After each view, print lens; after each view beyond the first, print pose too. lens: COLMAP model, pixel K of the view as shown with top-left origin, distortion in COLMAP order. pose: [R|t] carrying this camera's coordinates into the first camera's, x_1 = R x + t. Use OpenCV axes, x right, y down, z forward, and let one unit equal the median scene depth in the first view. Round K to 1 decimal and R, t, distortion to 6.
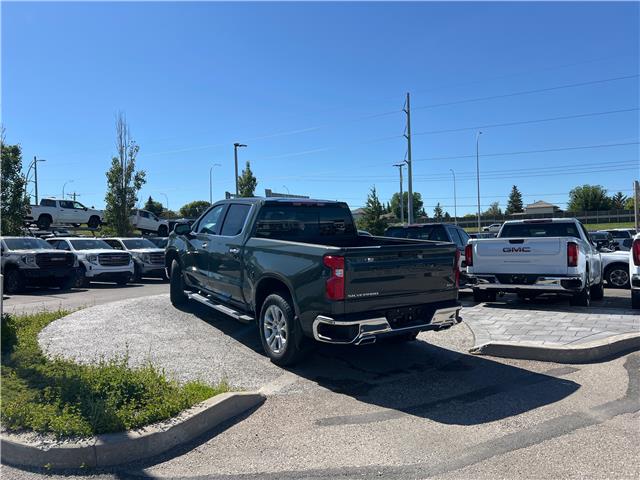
lens RADIAL K [[479.4, 0, 320.0], [0, 479.4, 240.0], [0, 0, 1]] dist [0.062842, -0.069810]
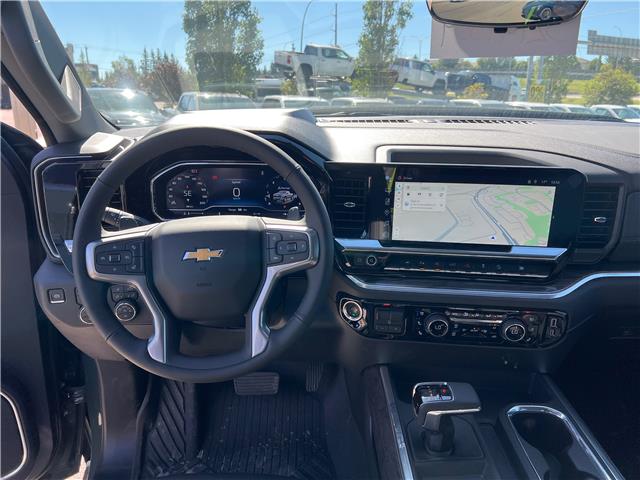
lens RADIAL K [[479.4, 0, 320.0], [0, 479.4, 240.0], [0, 0, 1]] dist [0.062842, -0.069810]
pose [[0.836698, 0.189297, -0.513910, -0.043790], [-0.033589, 0.954336, 0.296841, -0.012621], [0.546634, -0.231105, 0.804849, 0.281631]]
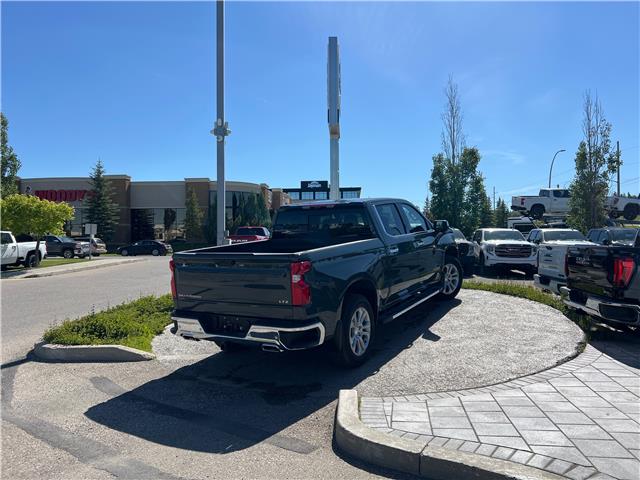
lens RADIAL K [[478.9, 0, 317.4], [0, 478.9, 240.6], [0, 0, 1]] dist [0.063302, -0.079104]
pose [[0.420561, 0.028842, -0.906806, 0.216308], [-0.000346, 0.999500, 0.031630, -0.008837], [0.907264, -0.012989, 0.420360, 0.141275]]
